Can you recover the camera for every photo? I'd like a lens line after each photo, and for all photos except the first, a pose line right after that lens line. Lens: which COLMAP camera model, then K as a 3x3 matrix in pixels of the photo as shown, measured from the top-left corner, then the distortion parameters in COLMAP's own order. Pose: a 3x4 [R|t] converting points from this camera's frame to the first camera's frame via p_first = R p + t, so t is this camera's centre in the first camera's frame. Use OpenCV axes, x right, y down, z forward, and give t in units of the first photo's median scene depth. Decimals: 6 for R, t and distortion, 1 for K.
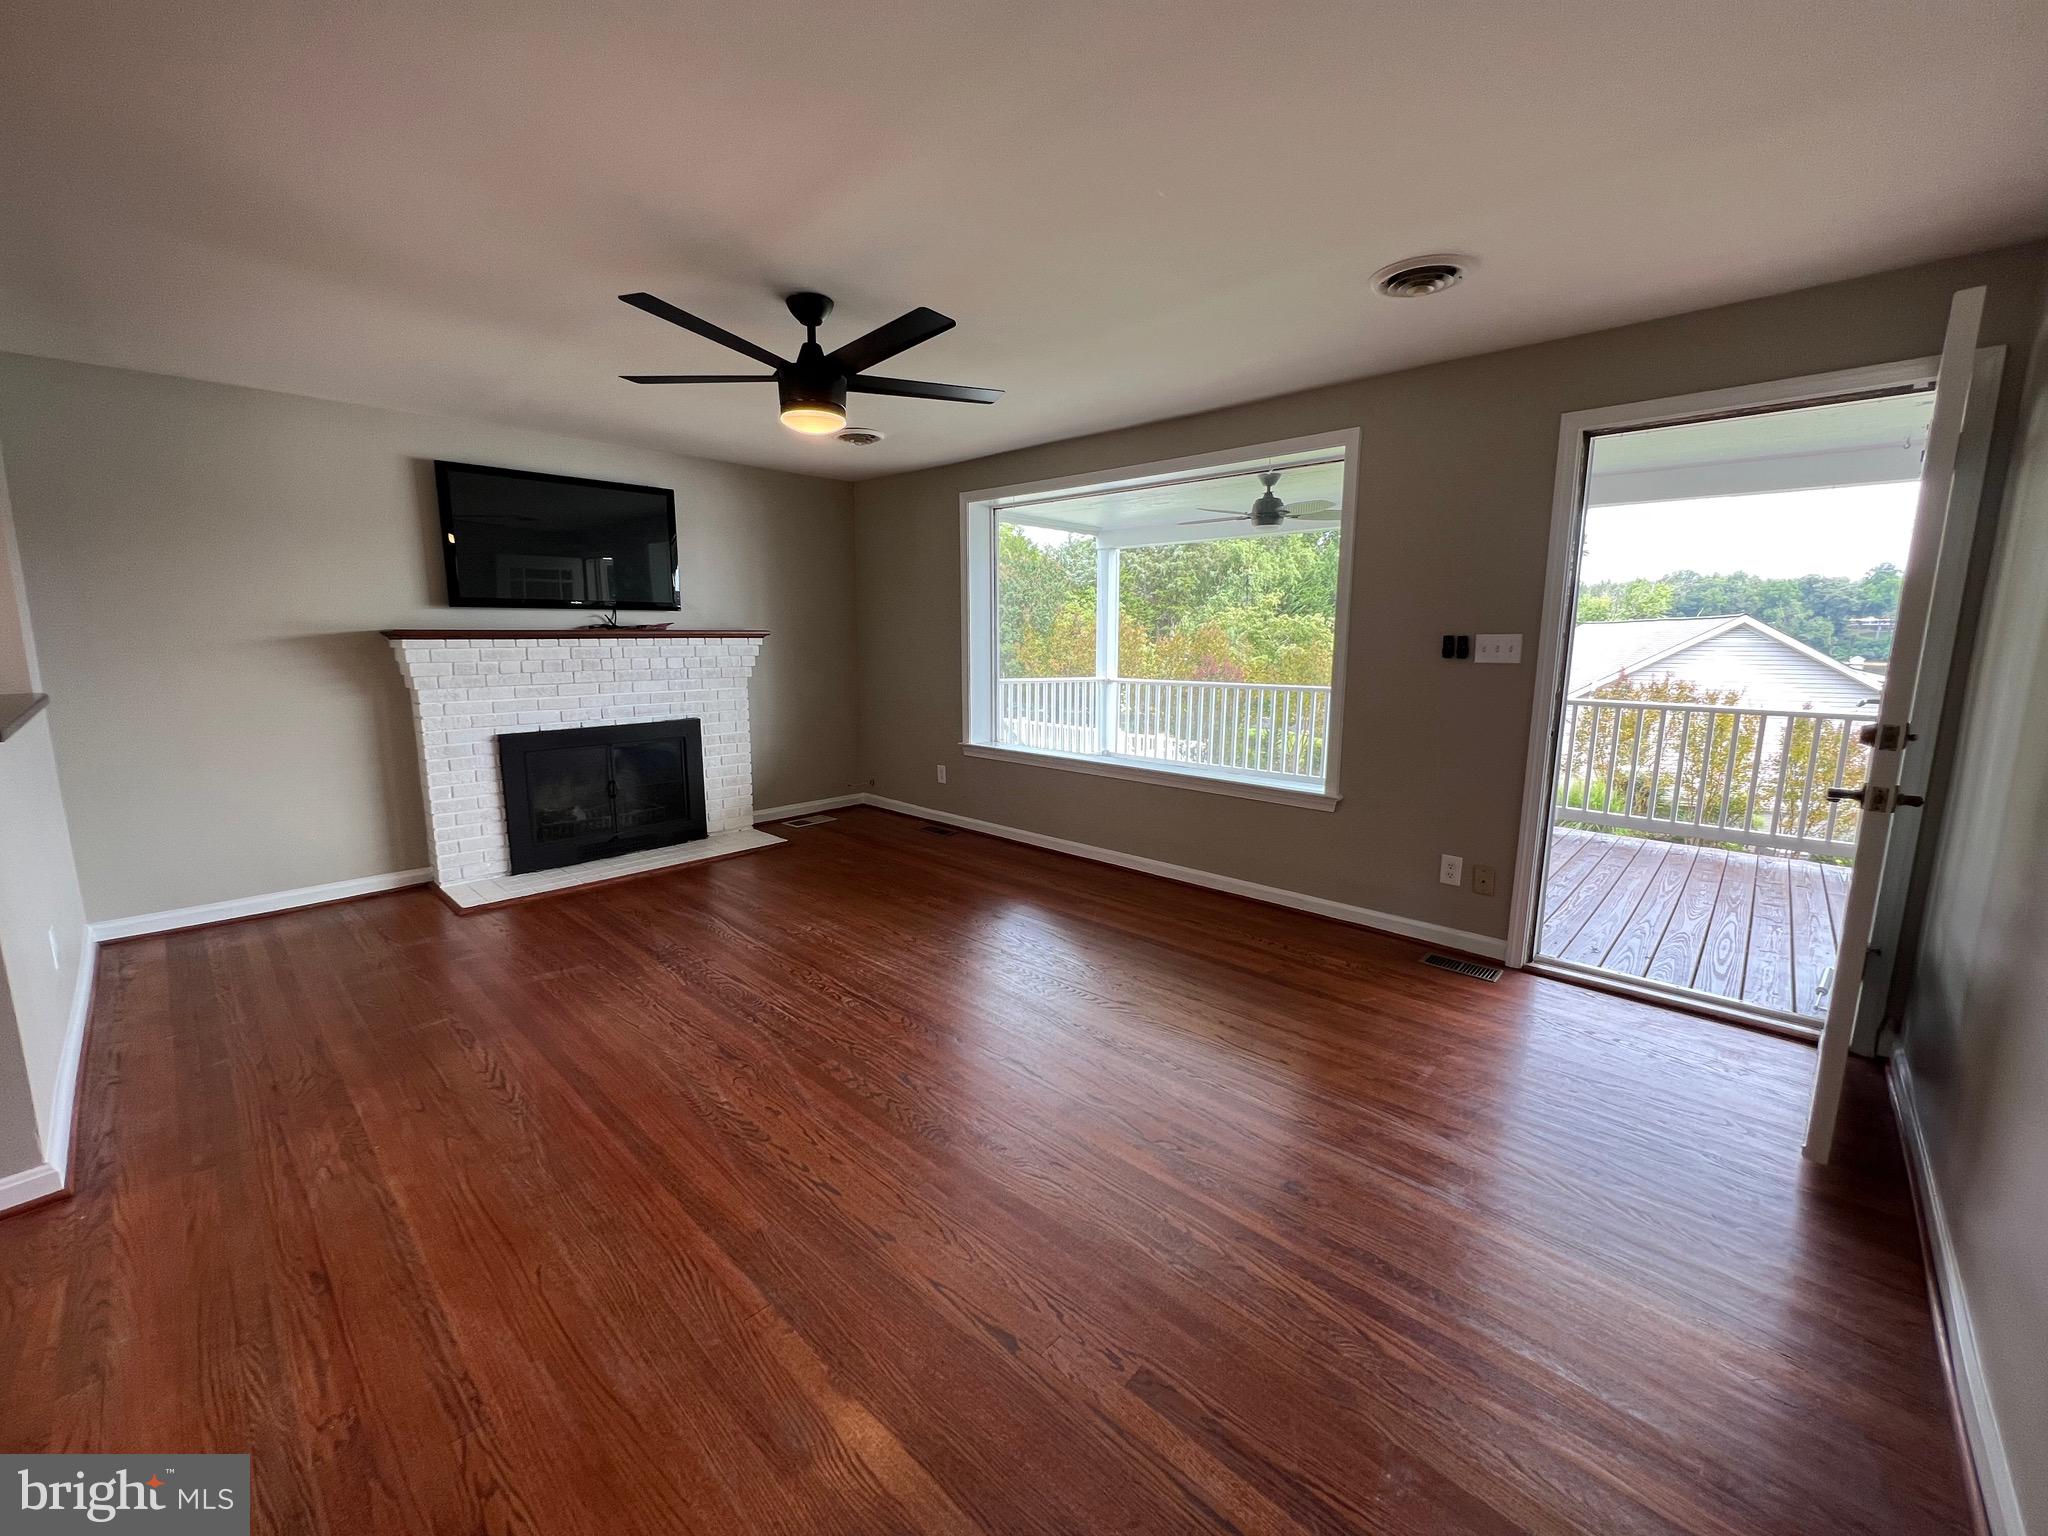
lens RADIAL K [[825.3, 0, 1017.6], [0, 825.3, 766.2], [0, 0, 1]] dist [0.000600, 0.000519]
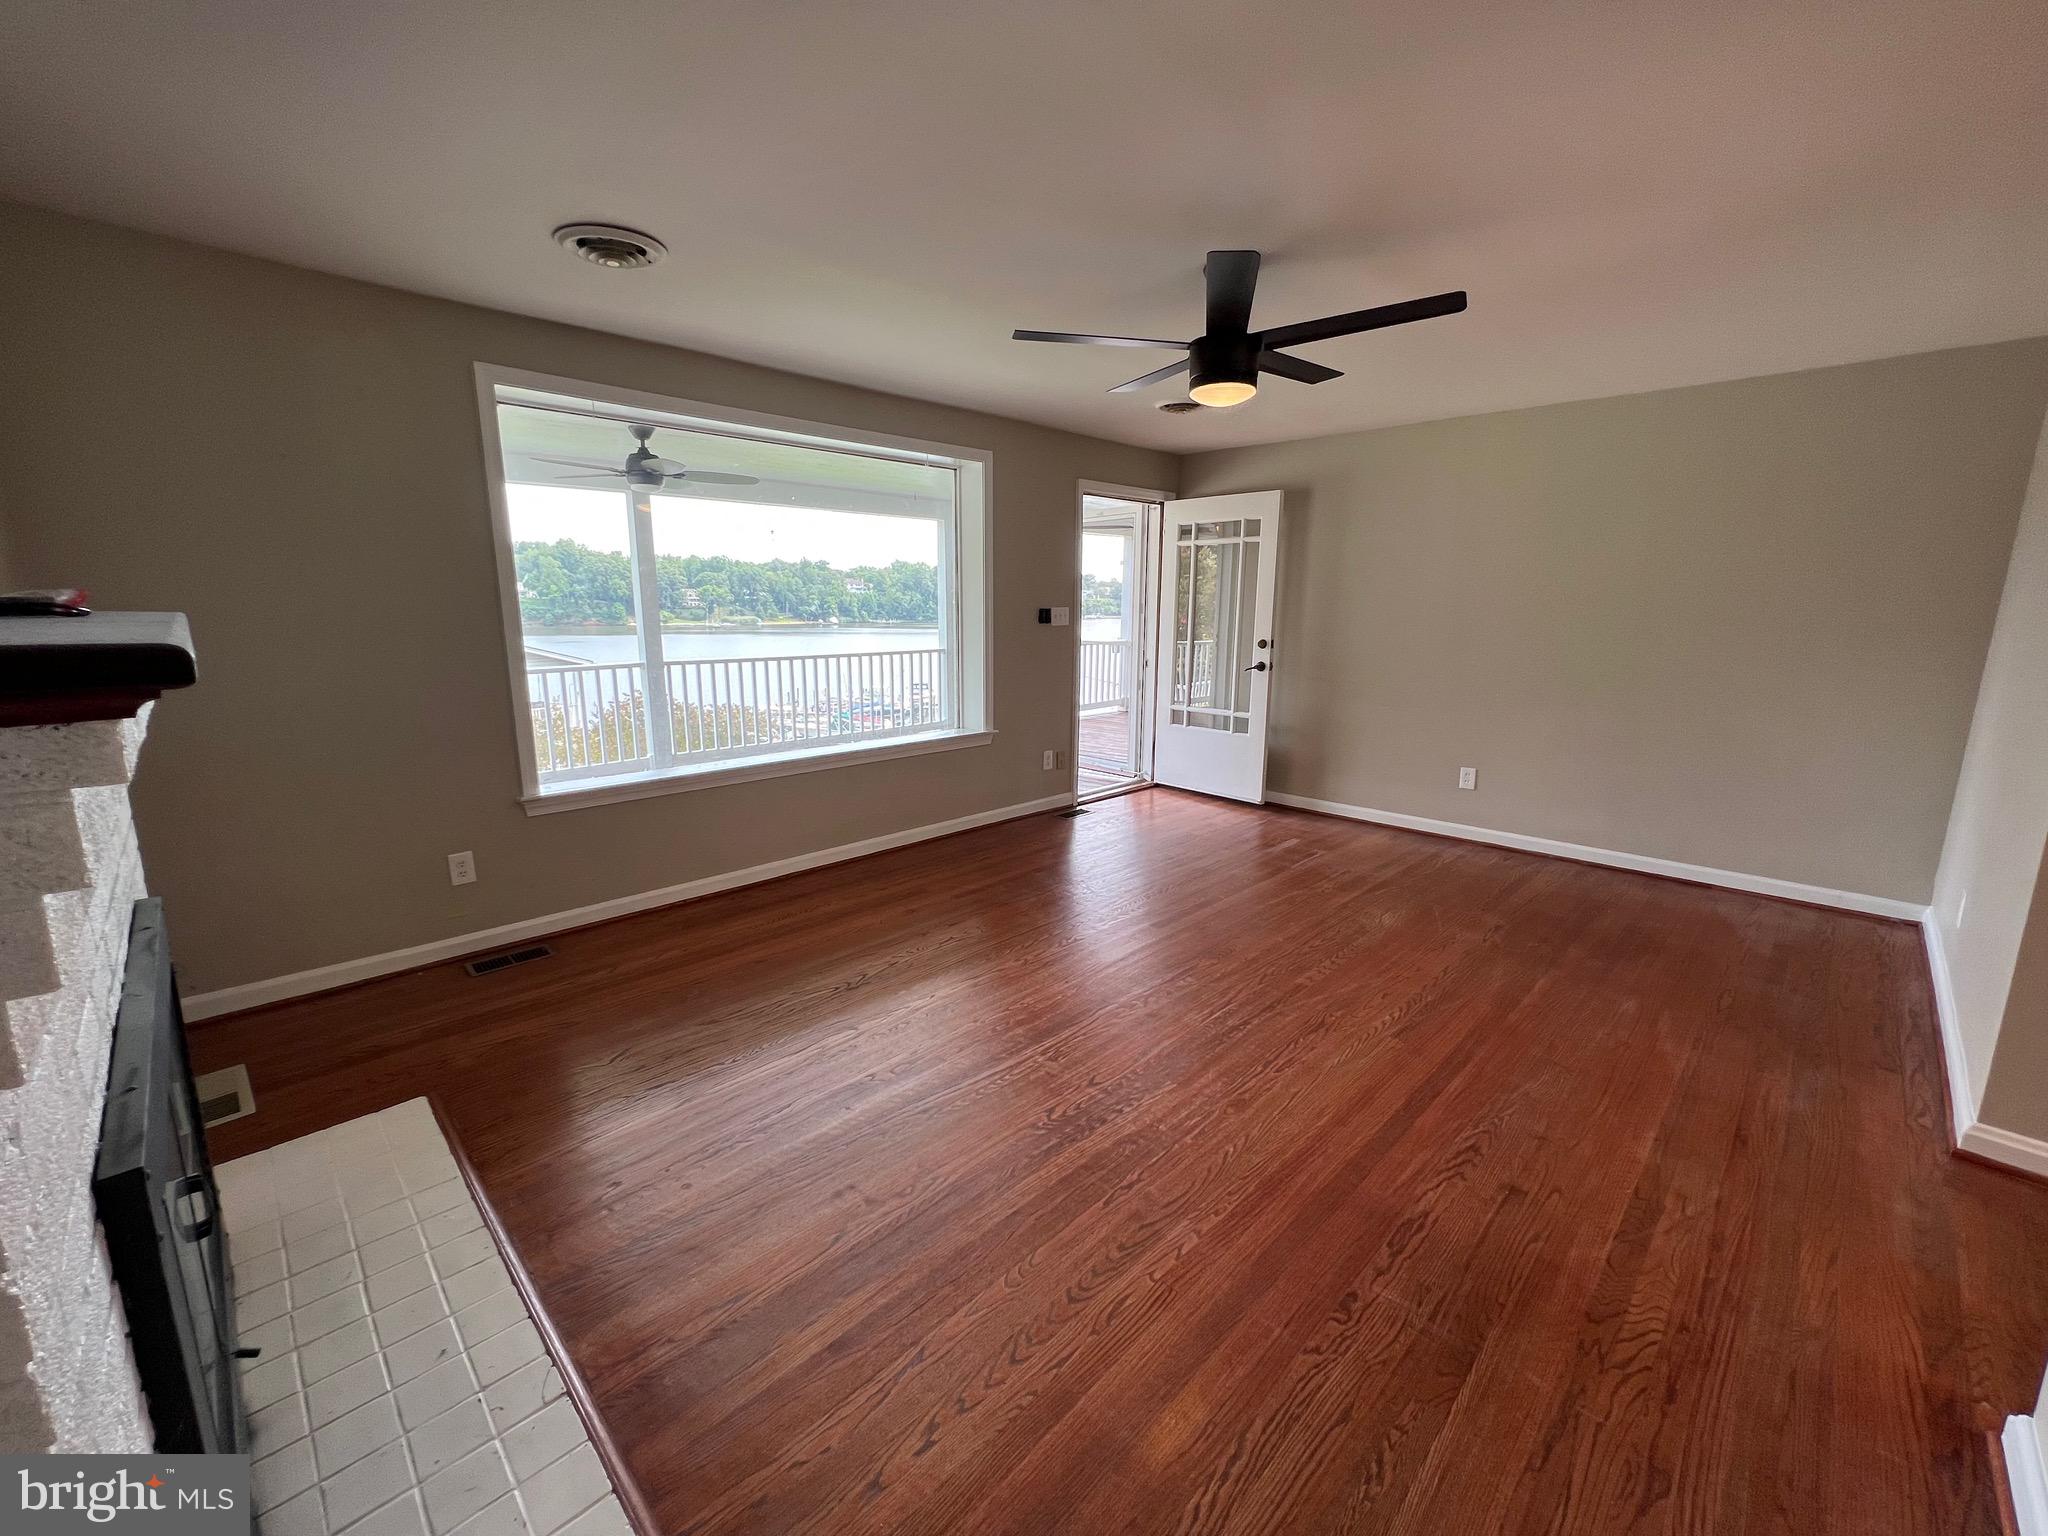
lens RADIAL K [[825.3, 0, 1017.6], [0, 825.3, 766.2], [0, 0, 1]] dist [0.000600, 0.000519]
pose [[0.025919, -0.198287, 0.979801, -0.883258], [0.159194, 0.968442, 0.191777, -0.150160], [-0.986907, 0.151008, 0.056667, 0.856293]]
